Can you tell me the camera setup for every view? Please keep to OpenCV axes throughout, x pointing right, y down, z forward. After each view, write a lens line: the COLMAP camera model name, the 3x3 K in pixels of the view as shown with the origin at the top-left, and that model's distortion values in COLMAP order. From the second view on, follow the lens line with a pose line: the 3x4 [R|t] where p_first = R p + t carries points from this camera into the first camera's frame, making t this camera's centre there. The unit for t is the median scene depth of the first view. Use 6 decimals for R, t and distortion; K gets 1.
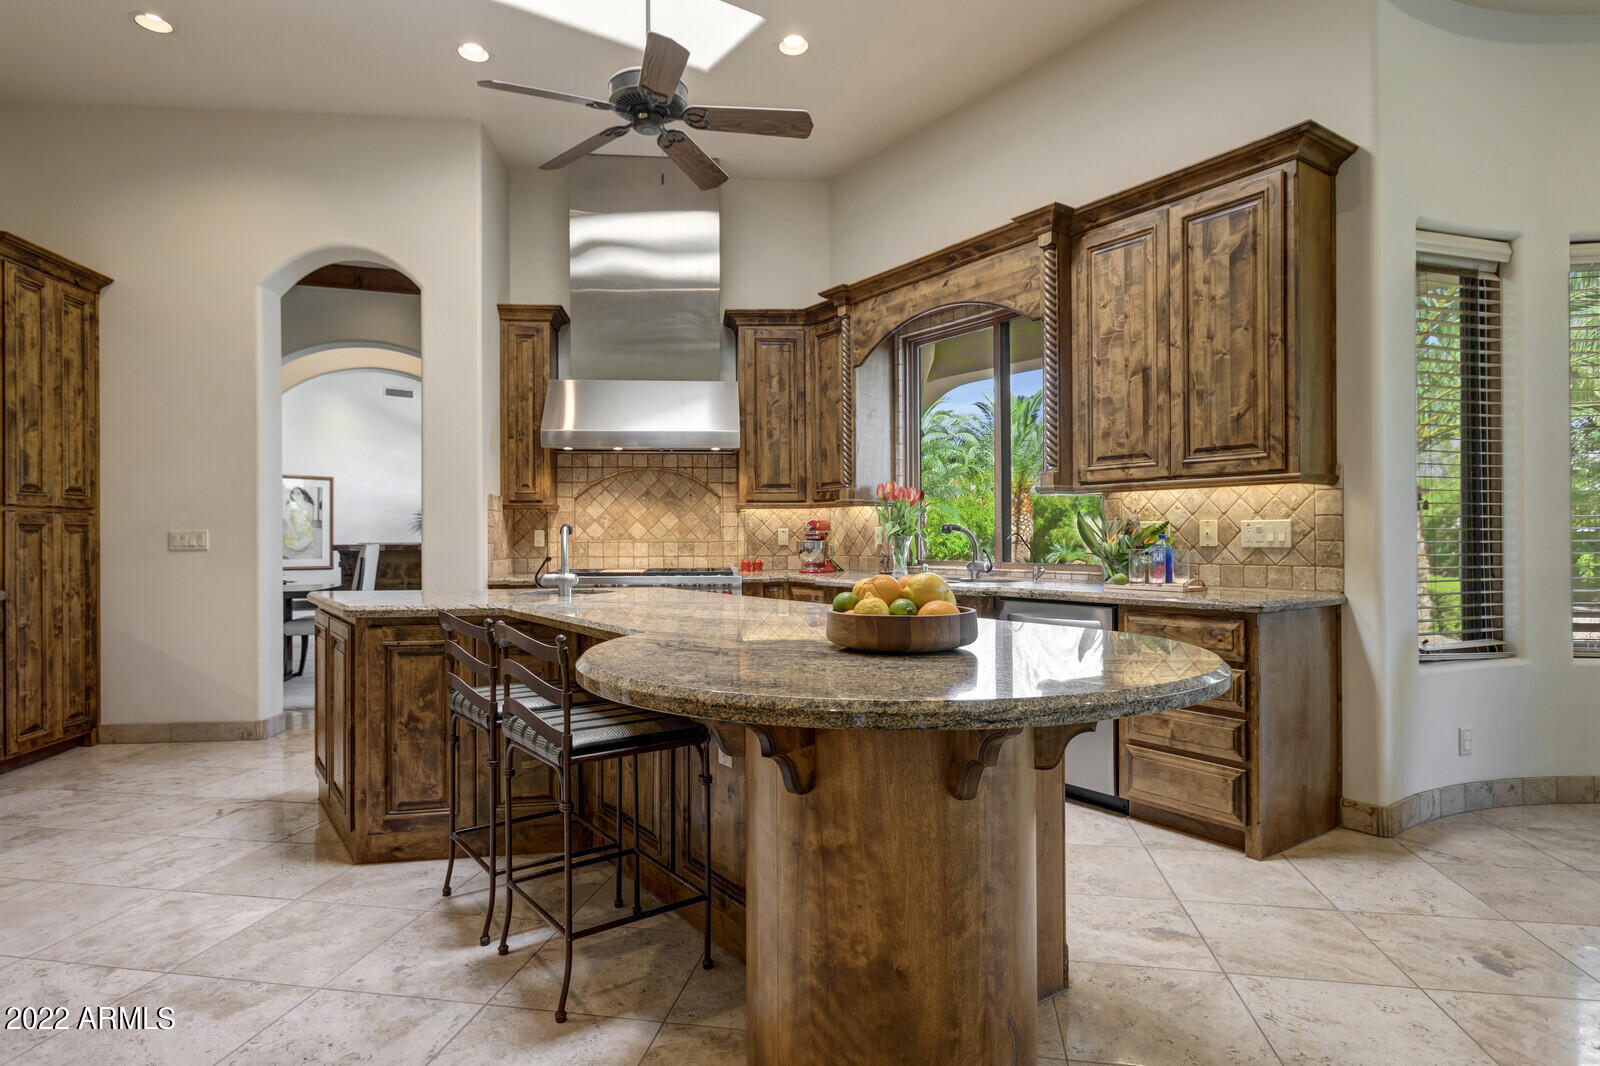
lens RADIAL K [[872.2, 0, 787.6], [0, 872.2, 529.8], [0, 0, 1]] dist [-0.011856, 0.011646]
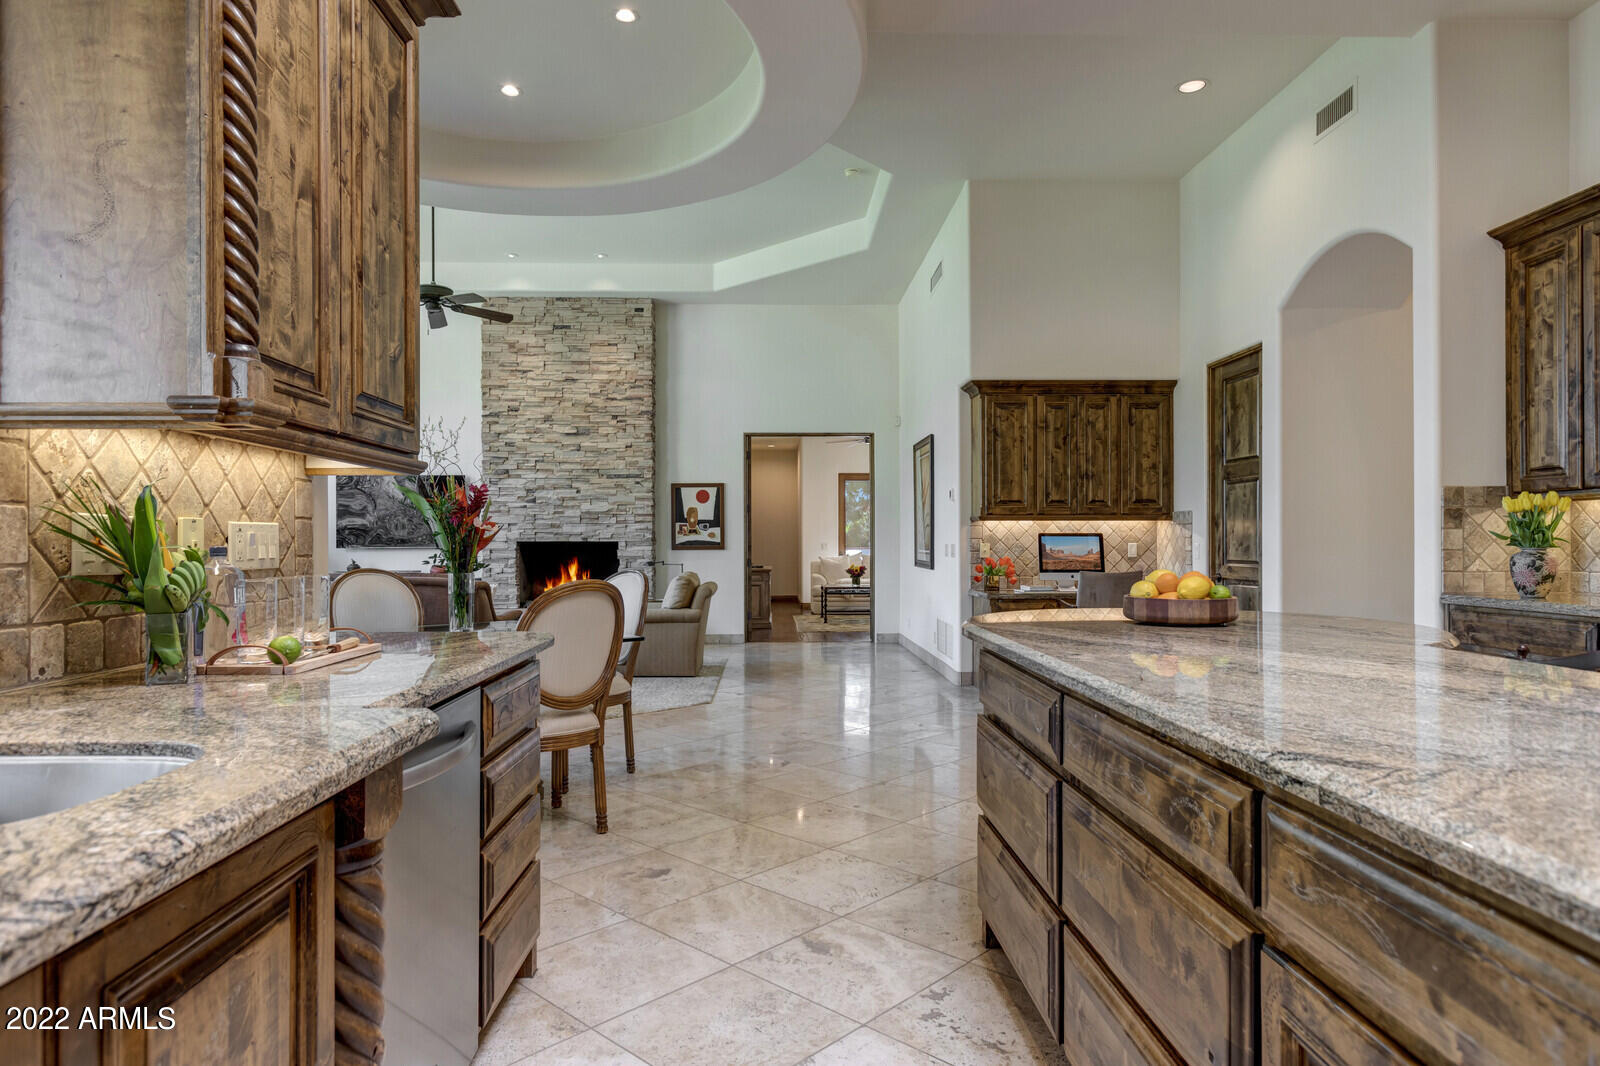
lens RADIAL K [[935.6, 0, 799.7], [0, 935.6, 543.3], [0, 0, 1]] dist [-0.020621, 0.005926]
pose [[-0.840723, 0.007493, 0.541413, -0.062134], [0.003025, 0.999954, -0.009142, 0.007056], [-0.541457, -0.006048, -0.840707, 0.953992]]
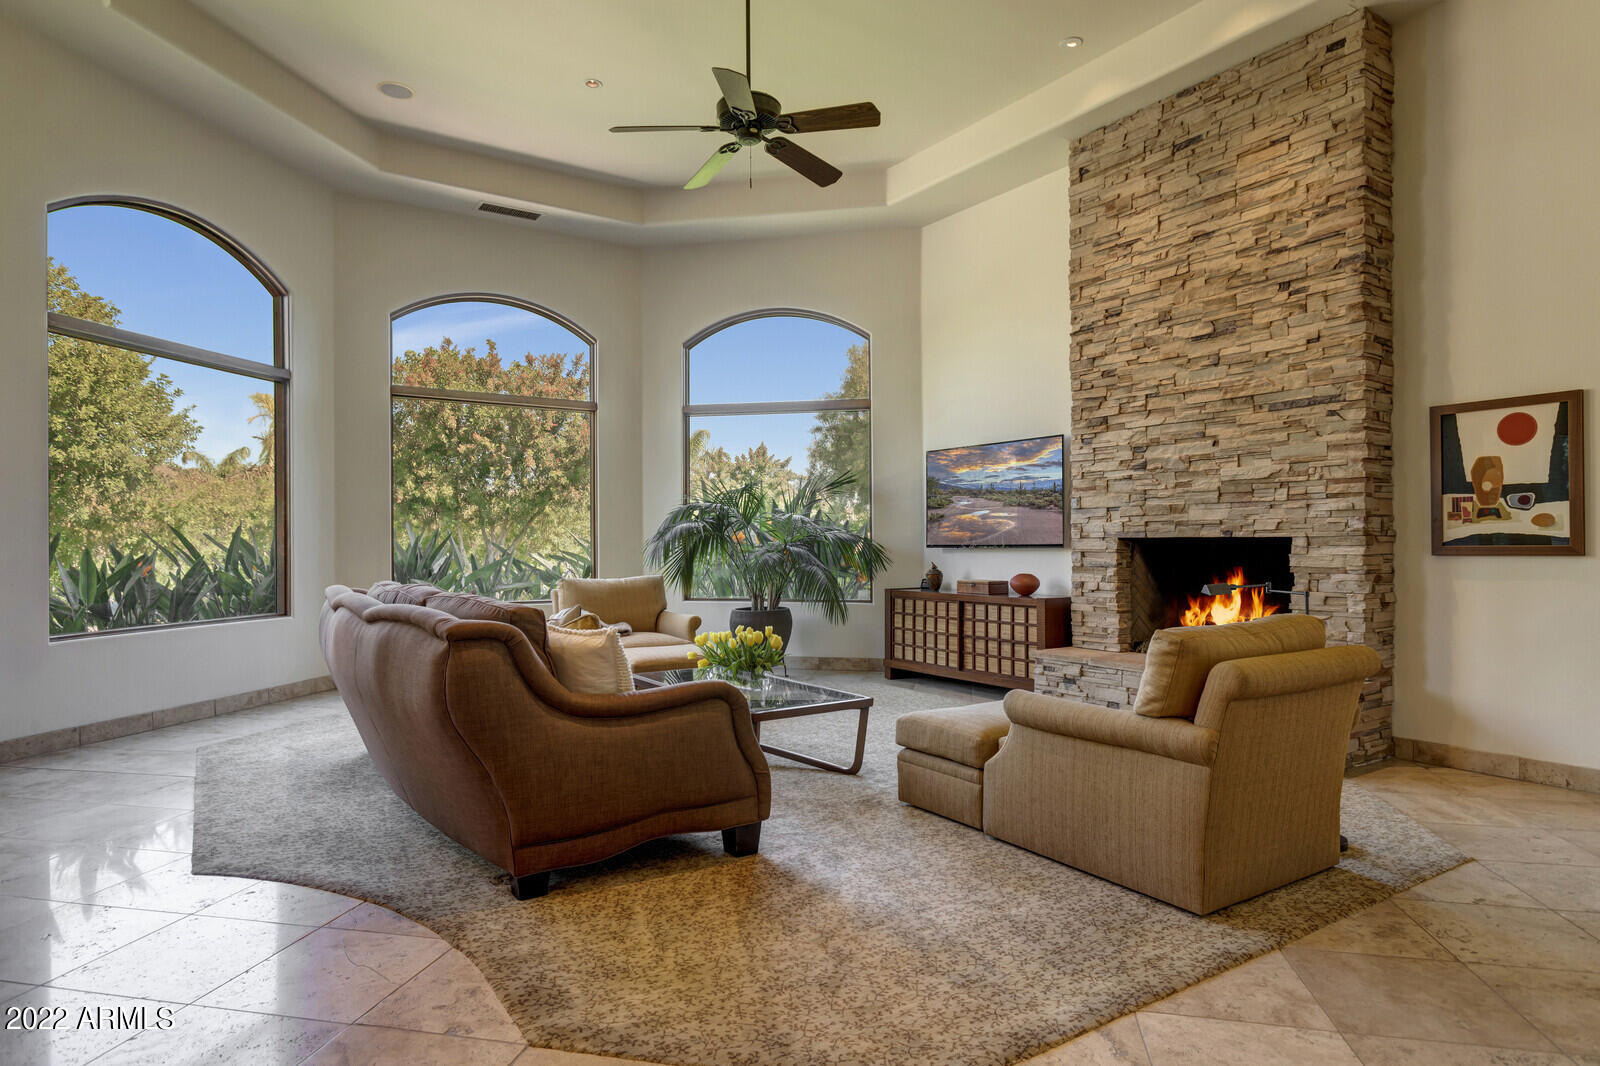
lens RADIAL K [[907.1, 0, 793.6], [0, 907.1, 543.5], [0, 0, 1]] dist [-0.005909, 0.007558]
pose [[0.026811, 0.004336, 0.999631, 0.399961], [-0.003920, 0.999983, -0.004232, -0.003752], [-0.999633, -0.003805, 0.026828, -0.065421]]
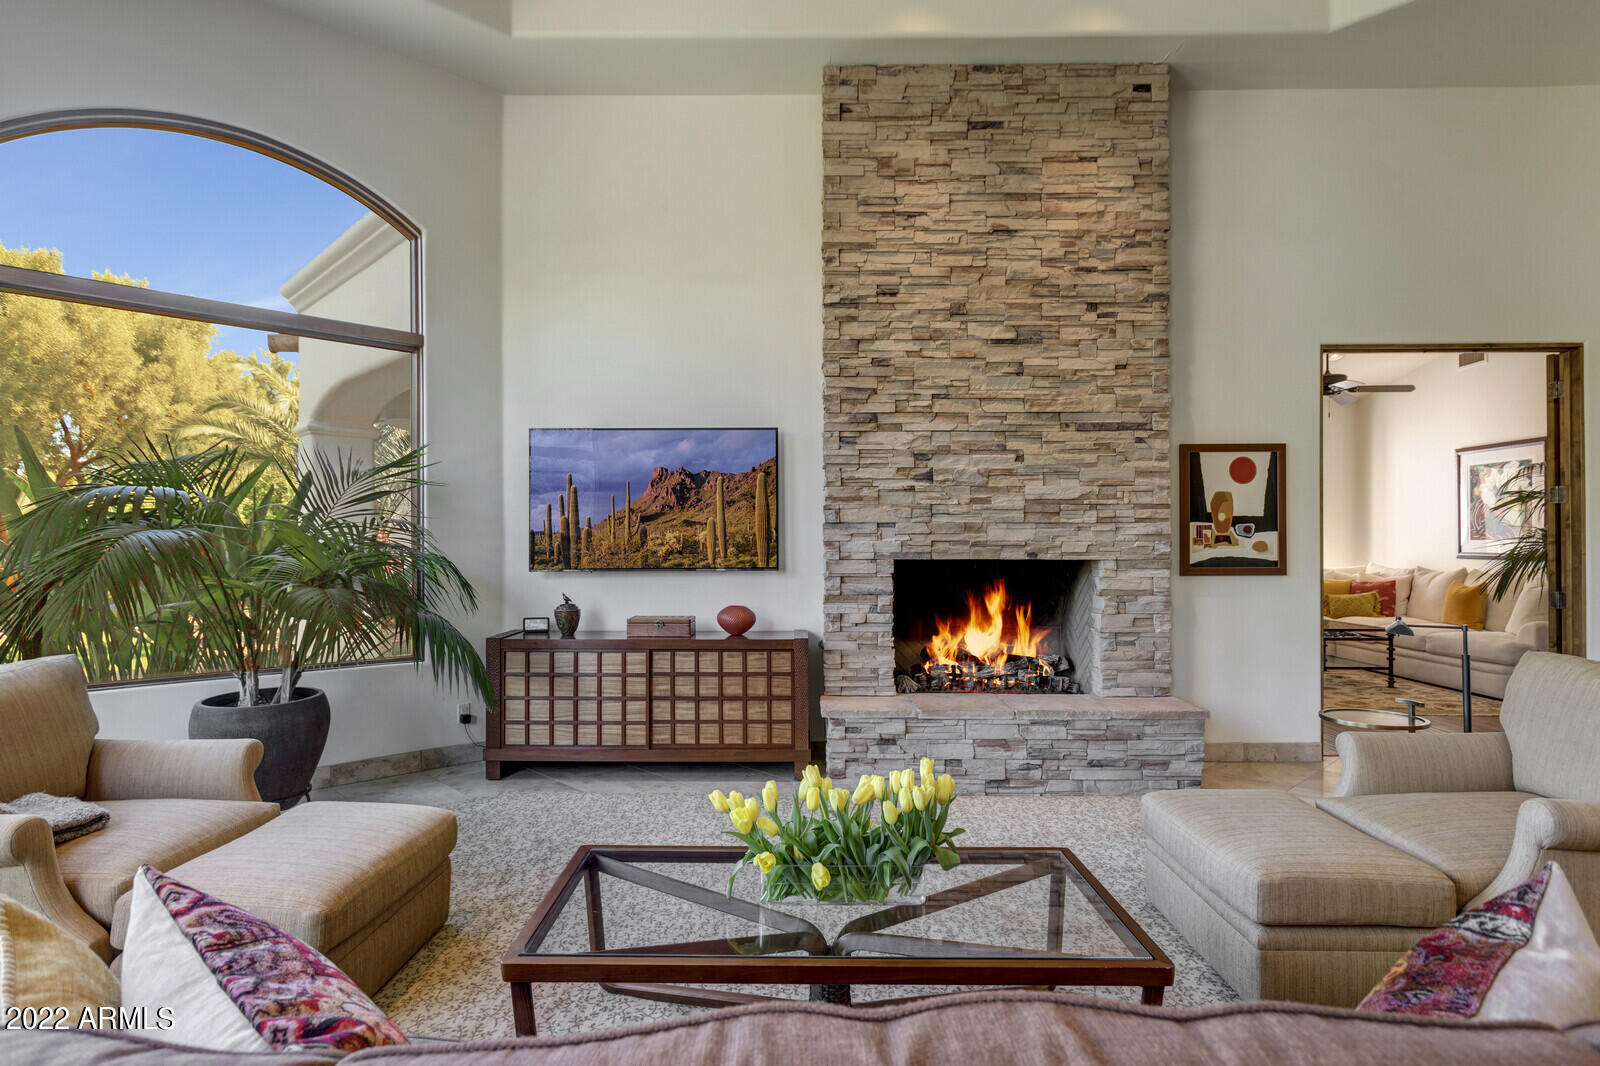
lens RADIAL K [[872.2, 0, 795.6], [0, 872.2, 540.9], [0, 0, 1]] dist [-0.011856, 0.011646]
pose [[-0.810989, 0.008248, 0.585004, 1.126365], [0.000687, 0.999913, -0.013147, -0.025832], [-0.585062, -0.010260, -0.810924, 0.384578]]
